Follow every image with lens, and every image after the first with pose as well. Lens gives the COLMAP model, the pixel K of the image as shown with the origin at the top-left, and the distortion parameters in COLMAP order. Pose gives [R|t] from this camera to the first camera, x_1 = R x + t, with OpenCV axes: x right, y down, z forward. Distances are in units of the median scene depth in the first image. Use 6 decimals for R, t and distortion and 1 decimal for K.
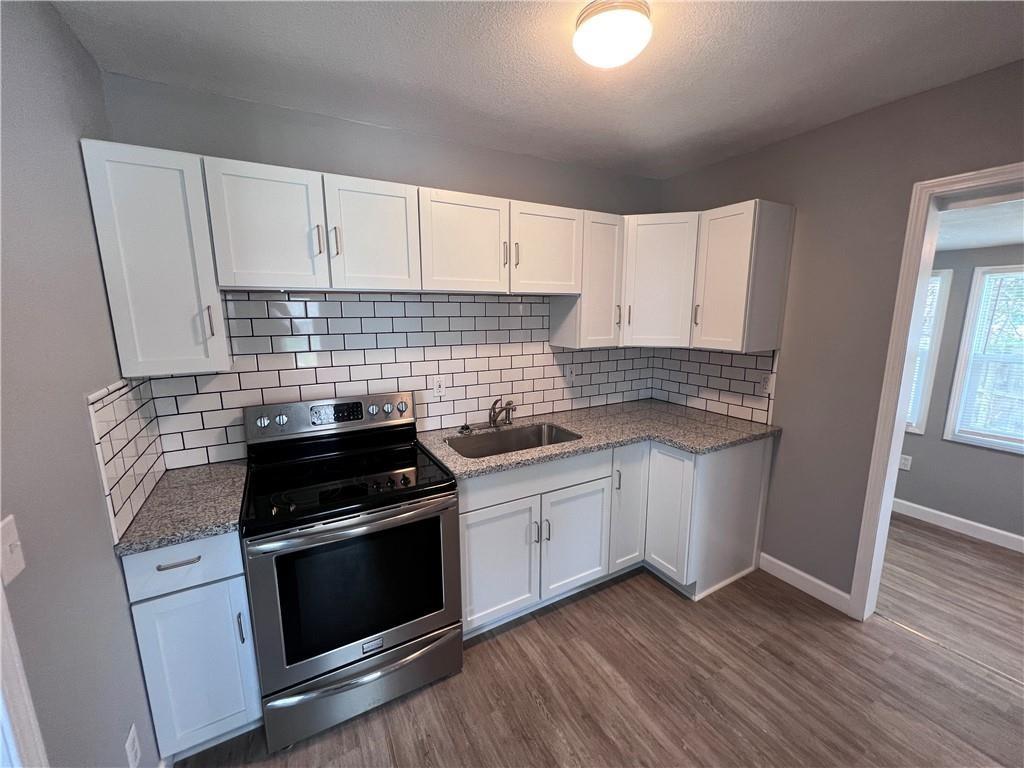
lens RADIAL K [[414.9, 0, 515.4], [0, 414.9, 383.0], [0, 0, 1]] dist [0.001191, -0.001064]
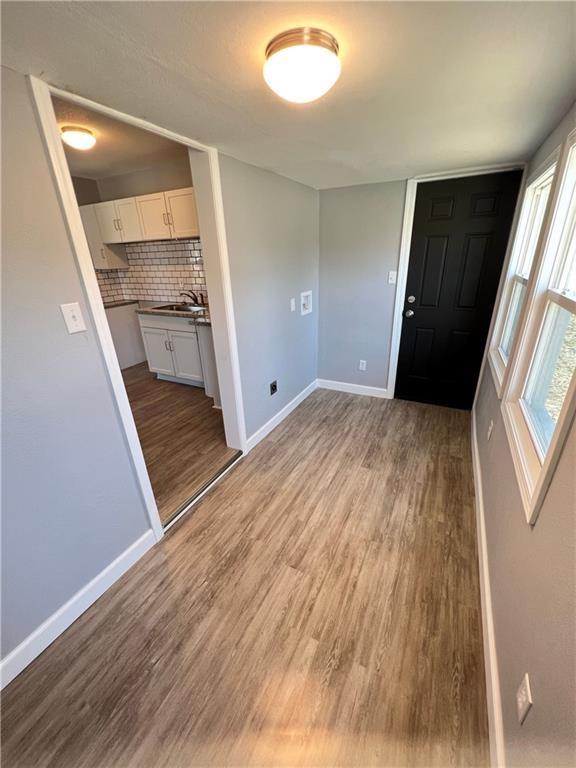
lens RADIAL K [[311.2, 0, 285.9], [0, 311.2, 386.3], [0, 0, 1]] dist [0.001191, -0.001064]
pose [[0.542942, 0.318439, -0.777053, 2.091862], [-0.116613, 0.944940, 0.305761, -0.058471], [0.831634, -0.075396, 0.550182, 0.607121]]
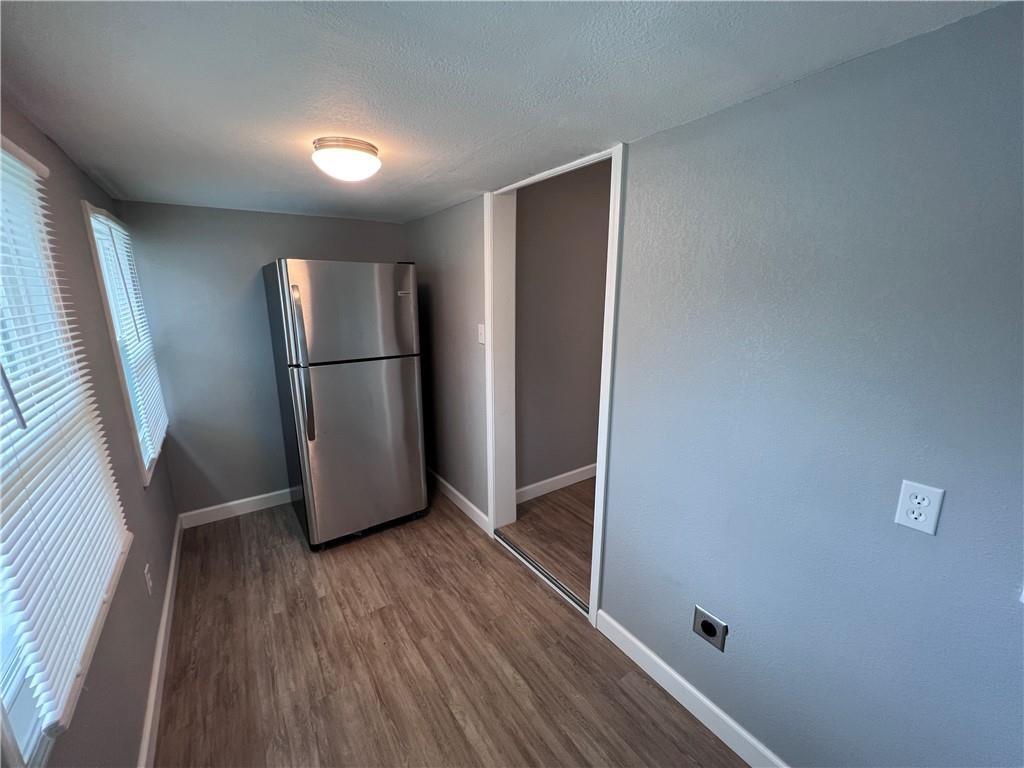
lens RADIAL K [[412.7, 0, 508.7], [0, 412.7, 382.6], [0, 0, 1]] dist [0.000995, 0.000155]
pose [[-0.996058, 0.029356, -0.083700, 1.299436], [-0.005339, 0.922091, 0.386937, -0.311804], [0.088538, 0.385858, -0.918300, 1.917639]]
